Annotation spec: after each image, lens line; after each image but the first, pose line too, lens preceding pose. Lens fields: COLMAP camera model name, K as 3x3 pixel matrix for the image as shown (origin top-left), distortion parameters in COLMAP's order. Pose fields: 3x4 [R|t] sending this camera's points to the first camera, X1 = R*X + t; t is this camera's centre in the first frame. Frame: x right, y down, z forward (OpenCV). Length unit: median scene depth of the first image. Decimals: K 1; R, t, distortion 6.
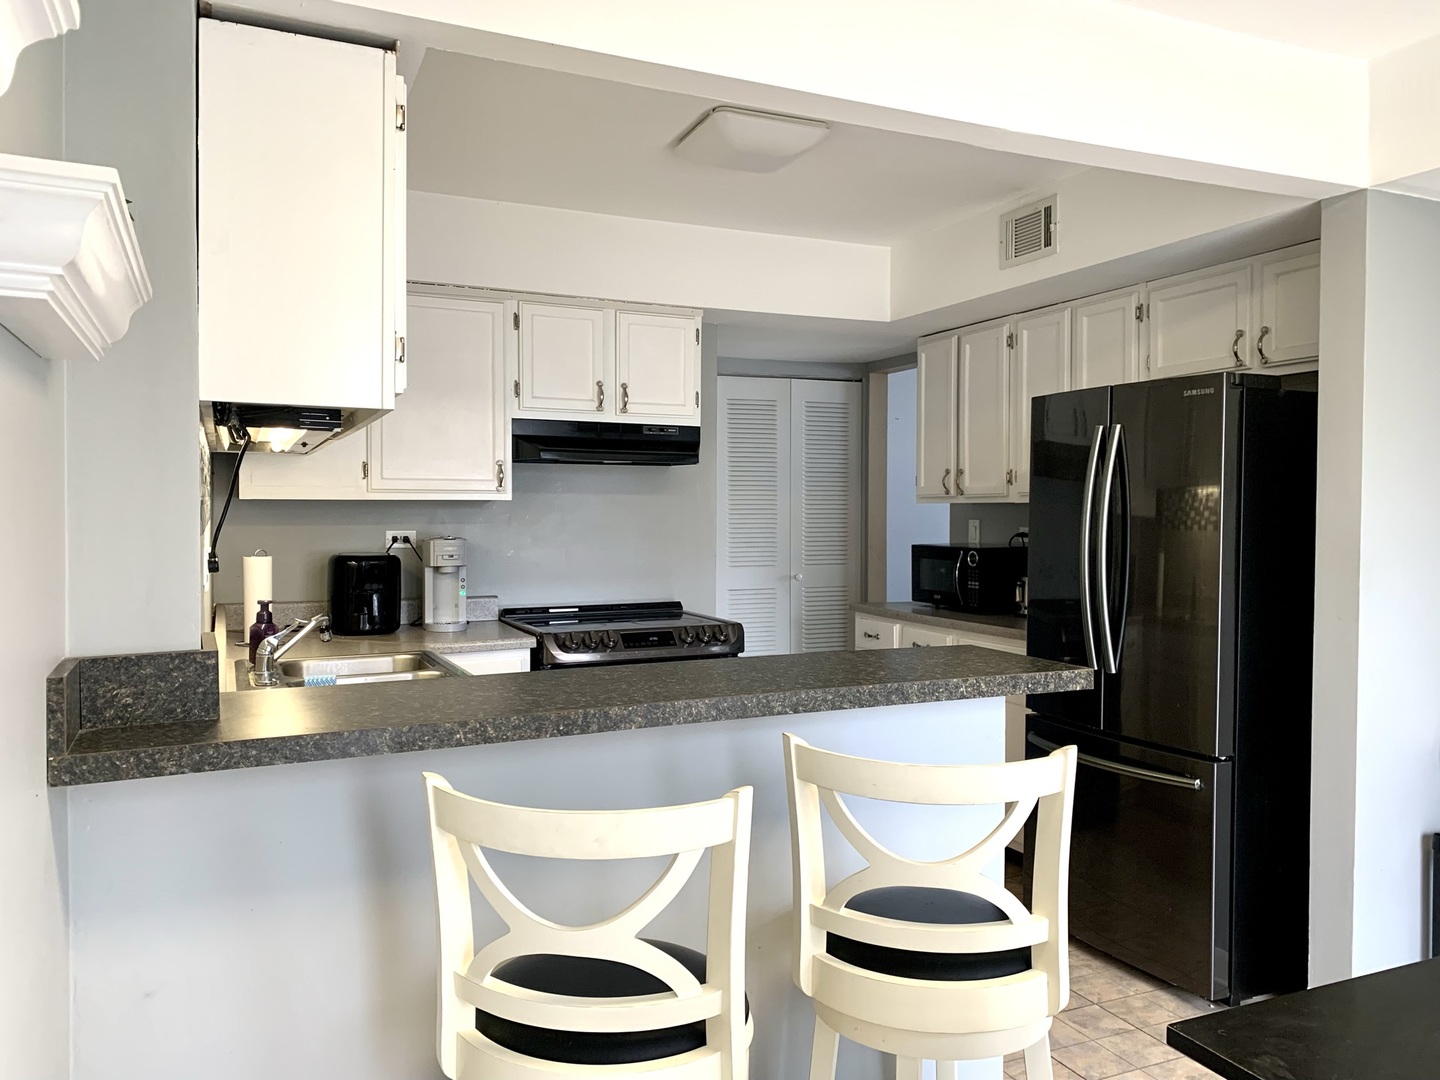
lens RADIAL K [[1102.9, 0, 716.8], [0, 1102.9, 537.2], [0, 0, 1]] dist [0.047490, -0.008815]
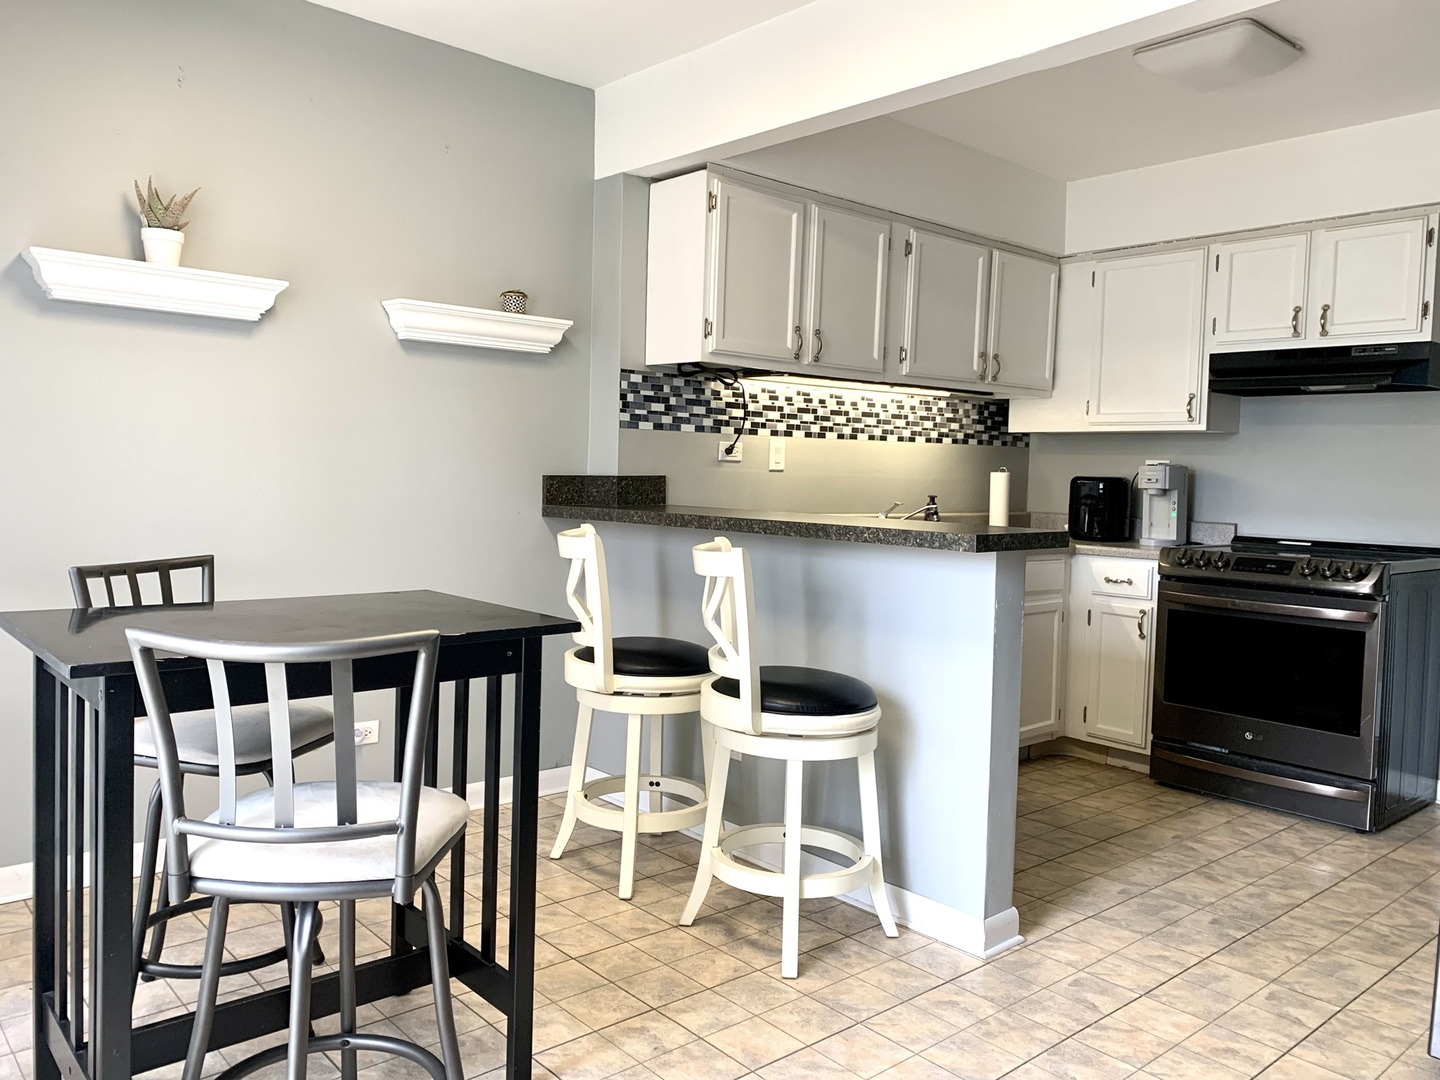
lens RADIAL K [[1102.9, 0, 710.4], [0, 1102.9, 530.5], [0, 0, 1]] dist [0.047490, -0.008815]
pose [[0.292055, 0.058593, -0.954605, 0.709031], [-0.055464, 0.997479, 0.044255, 0.042357], [0.954792, 0.040022, 0.294569, 0.220289]]
